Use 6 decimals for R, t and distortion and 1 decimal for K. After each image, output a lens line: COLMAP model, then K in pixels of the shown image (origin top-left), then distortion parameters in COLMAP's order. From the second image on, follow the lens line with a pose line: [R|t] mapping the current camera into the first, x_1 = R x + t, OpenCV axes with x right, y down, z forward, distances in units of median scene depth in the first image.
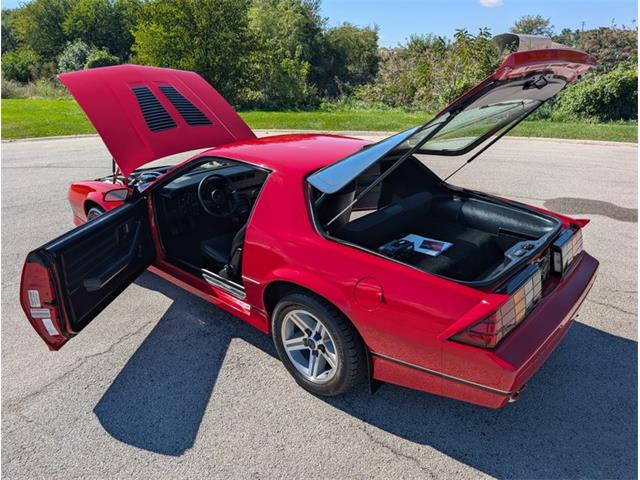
lens RADIAL K [[461.6, 0, 312.1], [0, 461.6, 232.2], [0, 0, 1]] dist [-0.000241, 0.008506]
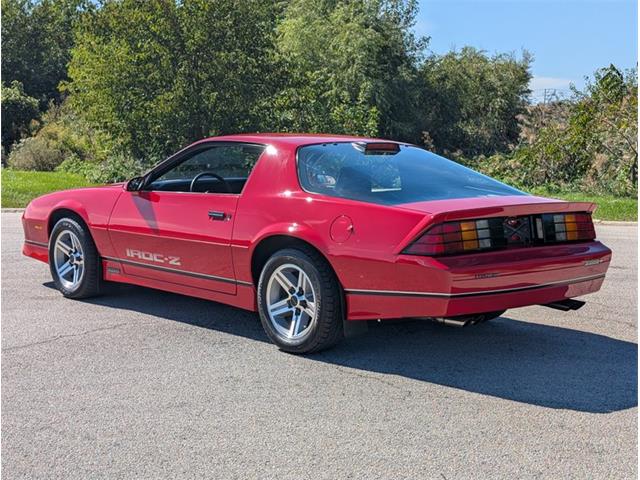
lens RADIAL K [[996.3, 0, 320.0], [0, 996.3, 240.0], [0, 0, 1]] dist [0.325958, -1.620930]
pose [[0.996067, 0.026047, -0.084691, 0.030344], [-0.045527, 0.970447, -0.236982, 0.080405], [0.076016, 0.239905, 0.967816, -0.146762]]
